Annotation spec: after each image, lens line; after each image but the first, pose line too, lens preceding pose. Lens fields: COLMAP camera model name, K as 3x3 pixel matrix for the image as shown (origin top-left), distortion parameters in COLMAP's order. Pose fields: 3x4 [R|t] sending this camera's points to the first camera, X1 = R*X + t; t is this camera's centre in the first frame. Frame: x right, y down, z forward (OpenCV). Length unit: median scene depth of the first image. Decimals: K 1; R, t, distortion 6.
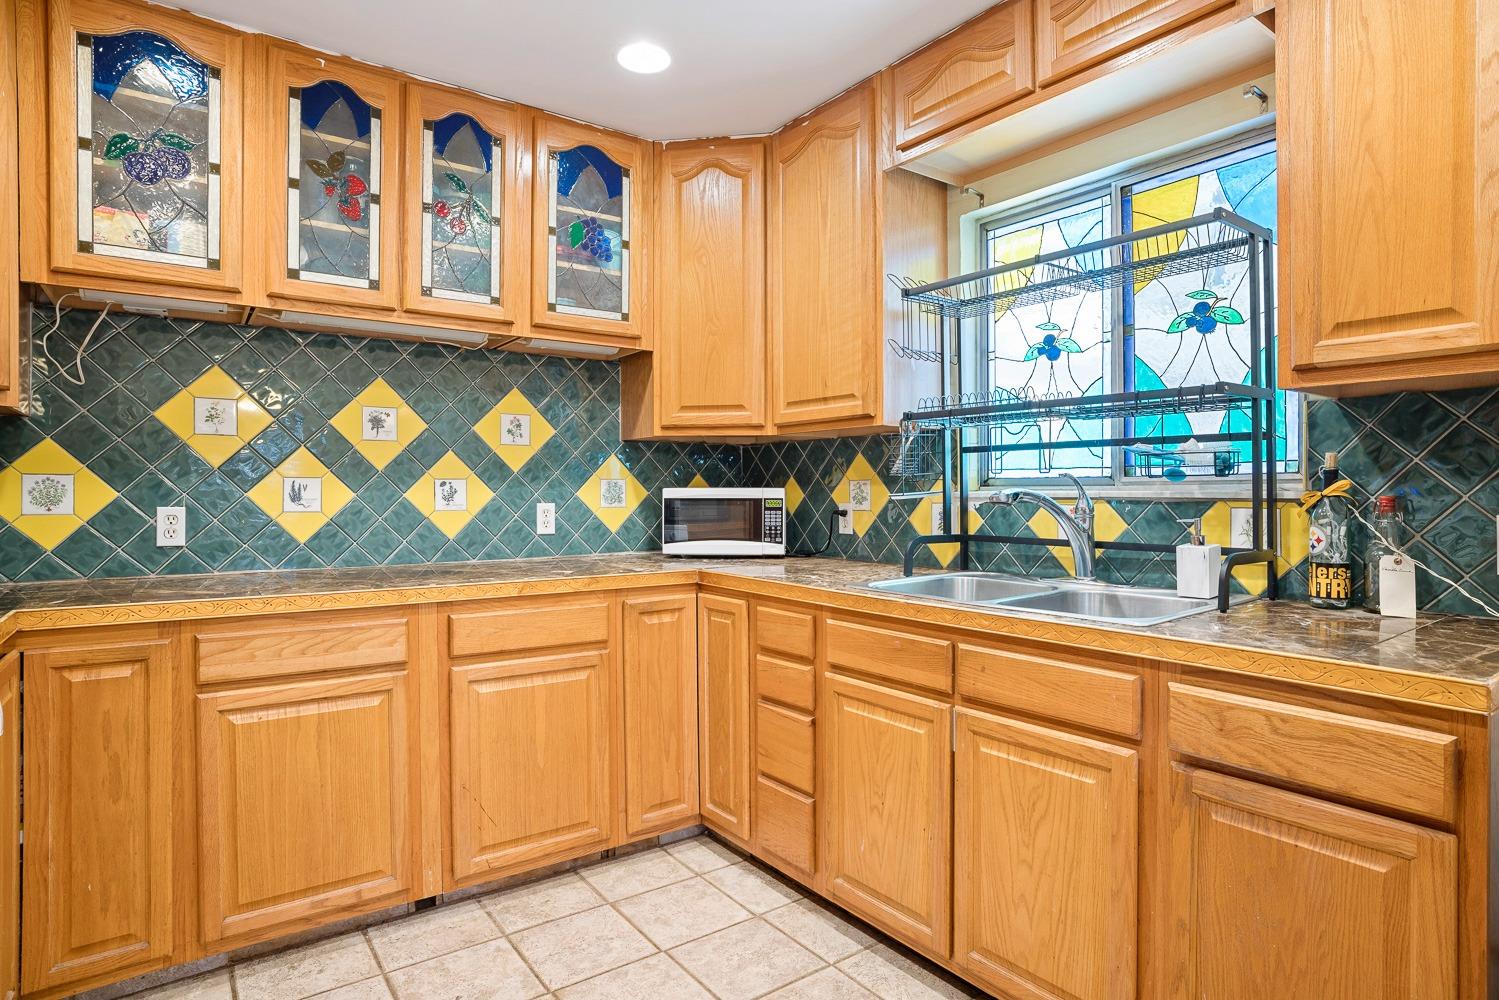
lens RADIAL K [[812.7, 0, 749.5], [0, 812.7, 500.0], [0, 0, 1]] dist [-0.056601, 0.031652]
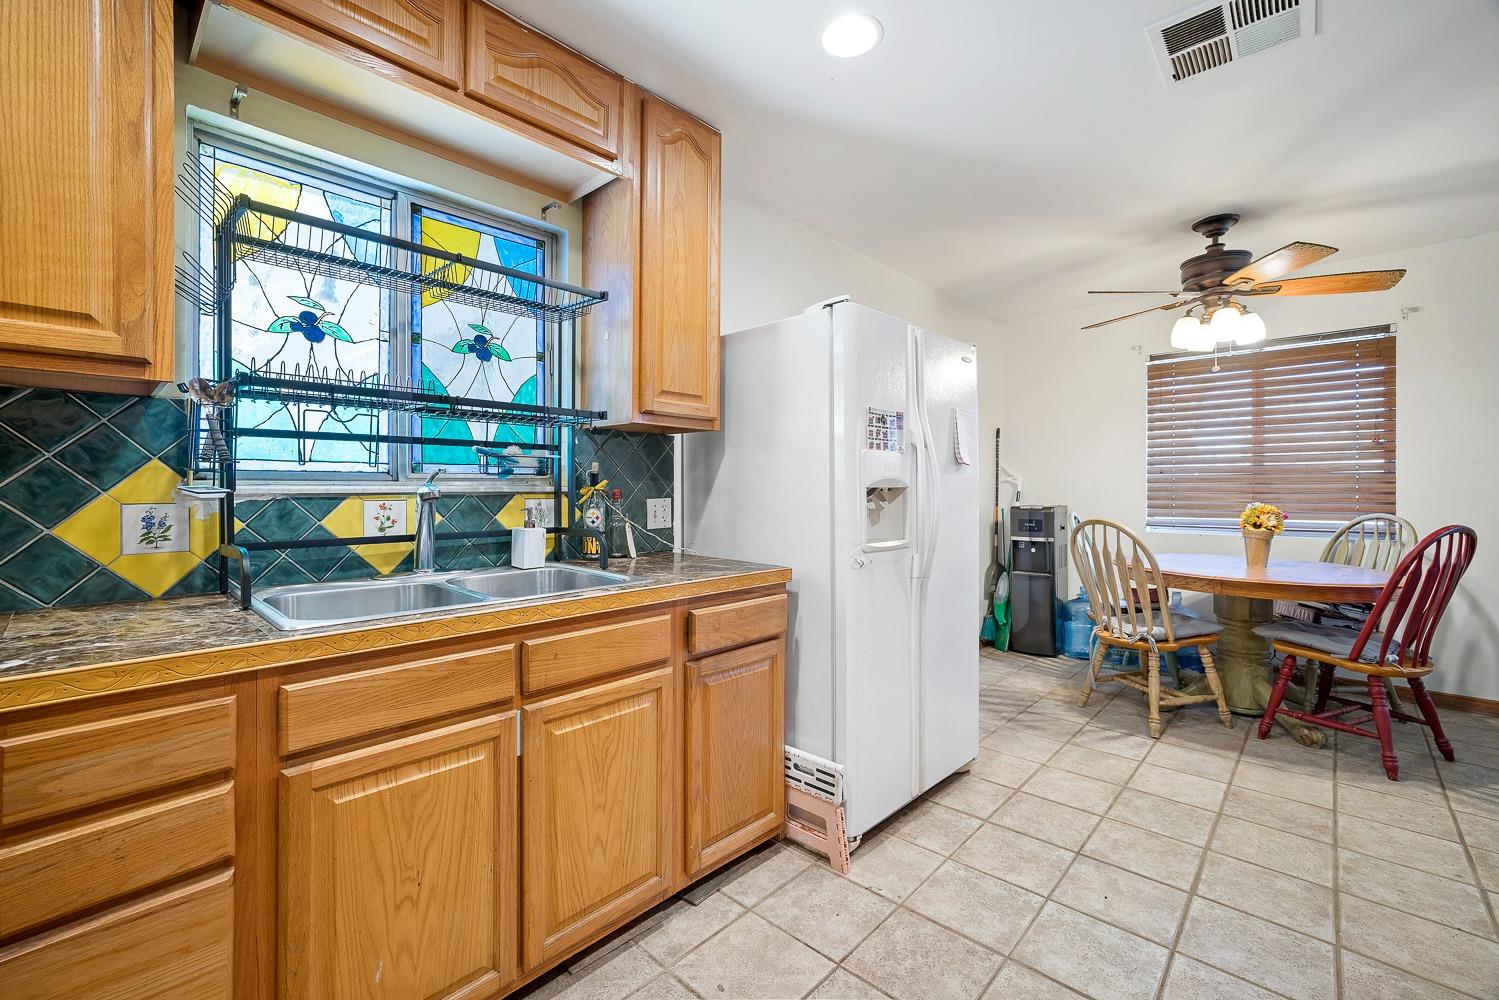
lens RADIAL K [[634.5, 0, 747.3], [0, 634.5, 489.1], [0, 0, 1]] dist [-0.037949, 0.014948]
pose [[-0.187807, -0.000241, 0.982206, -0.408783], [0.011216, 0.999934, 0.002391, -0.004222], [-0.982142, 0.011466, -0.187792, 0.666990]]
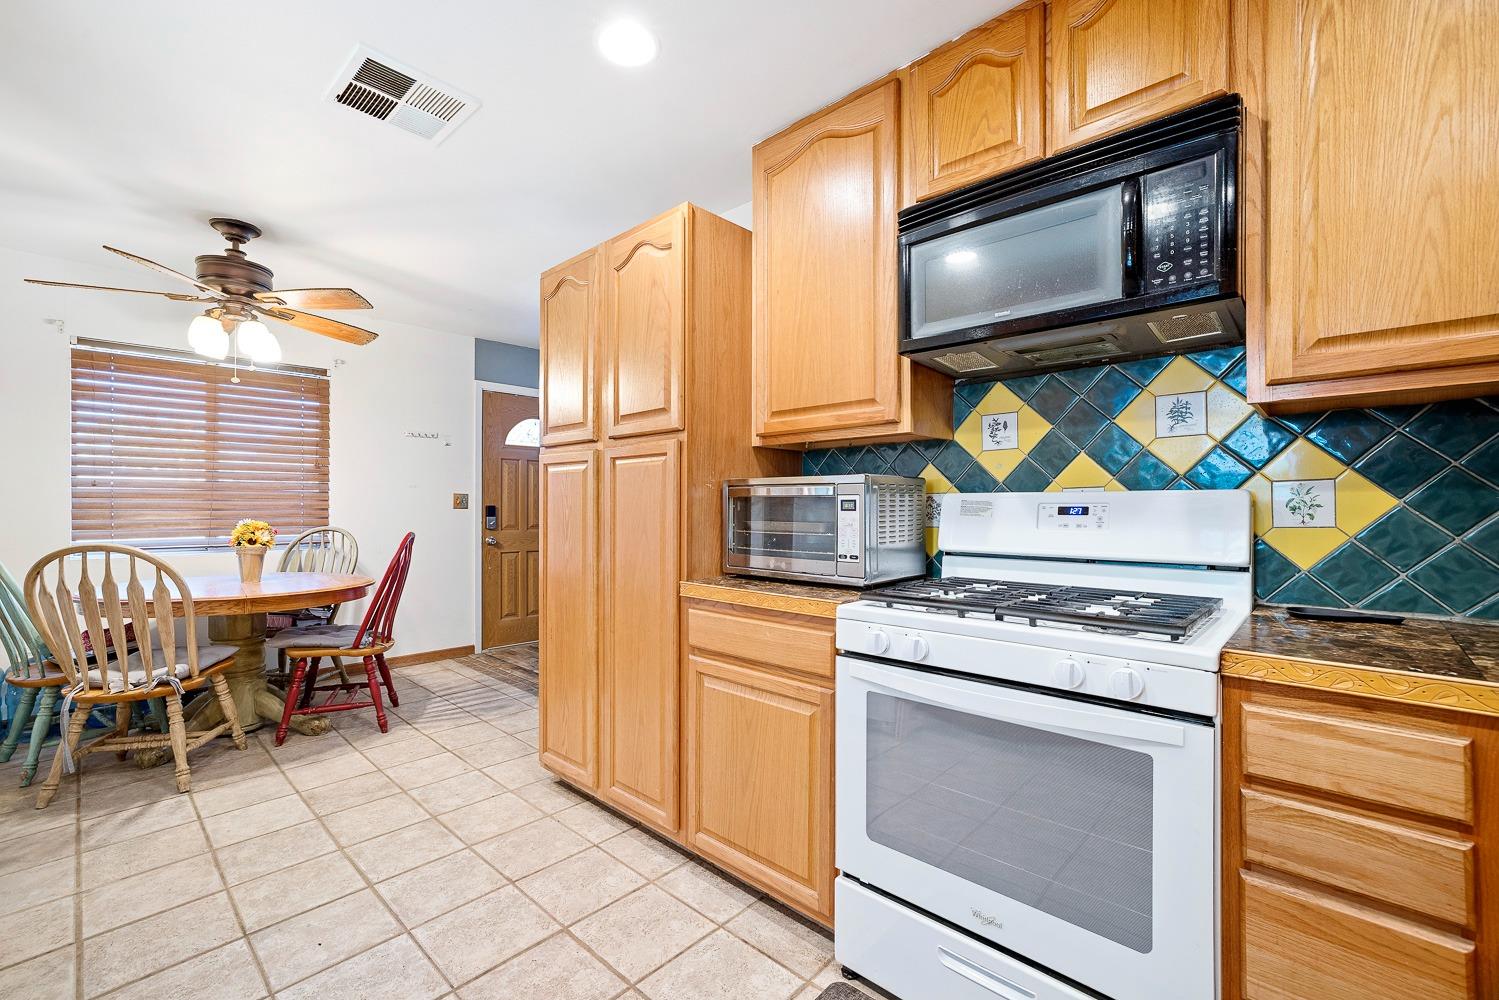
lens RADIAL K [[632.9, 0, 741.0], [0, 632.9, 509.1], [0, 0, 1]] dist [-0.027526, 0.015641]
pose [[-0.981449, 0.000008, -0.191724, -0.084783], [-0.002920, 0.999883, 0.014990, -0.004855], [0.191702, 0.015272, -0.981334, 0.876996]]
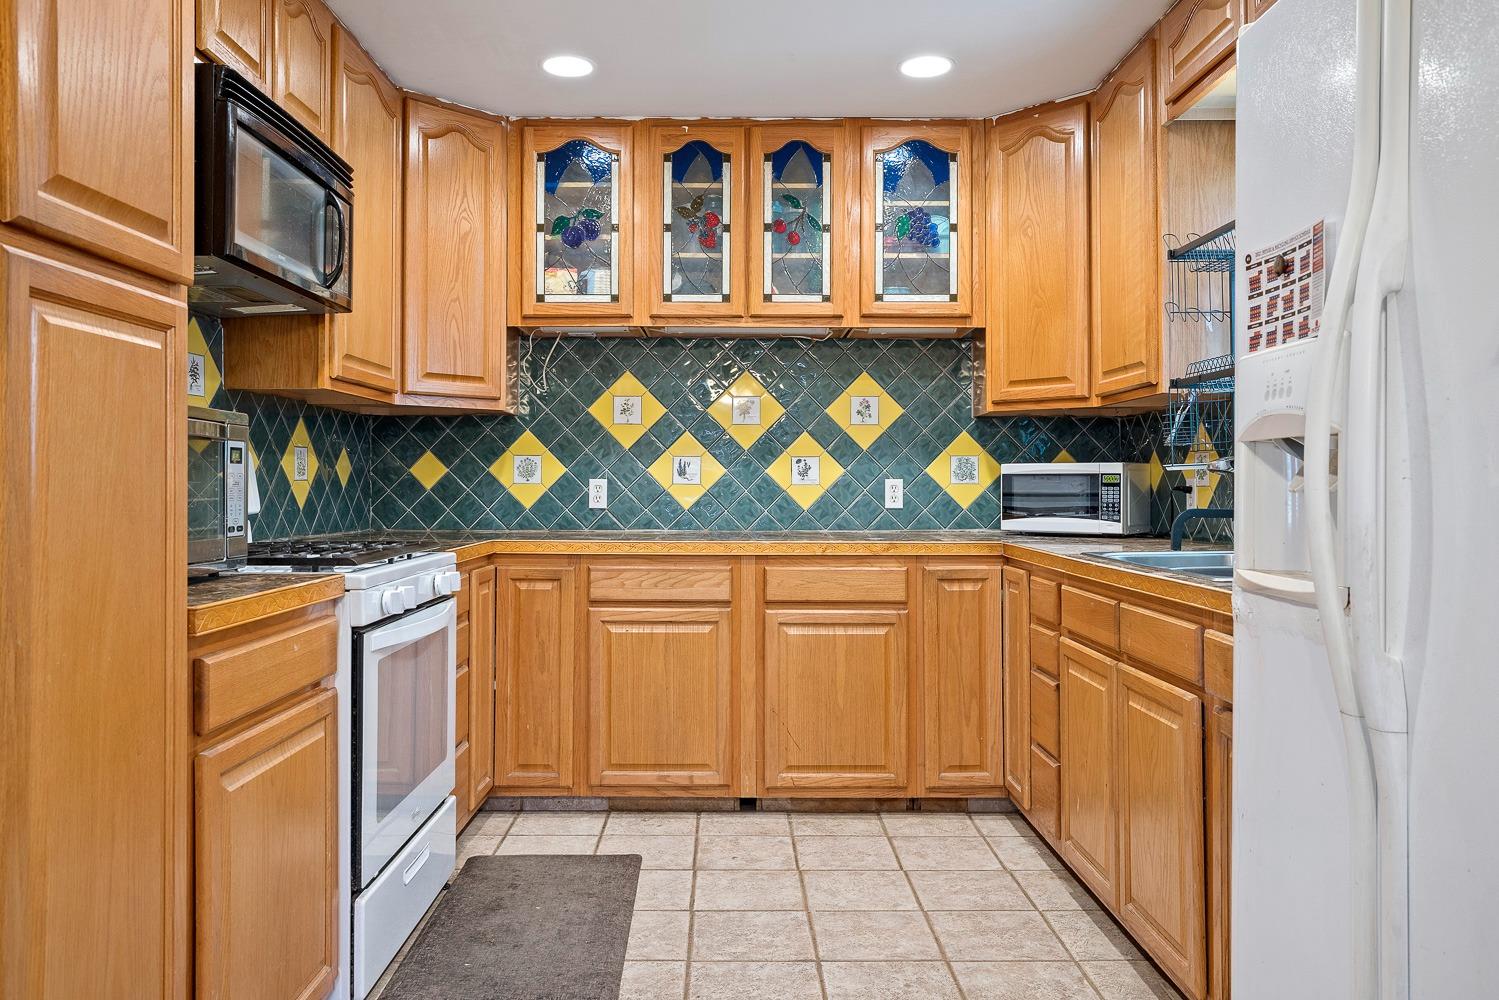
lens RADIAL K [[1081.8, 0, 744.3], [0, 1081.8, 475.2], [0, 0, 1]] dist [-0.002301, -0.000208]
pose [[0.813904, -0.003484, -0.580988, 0.521359], [-0.007173, 0.999846, -0.016043, 0.029332], [0.580955, 0.017225, 0.813754, -0.331435]]
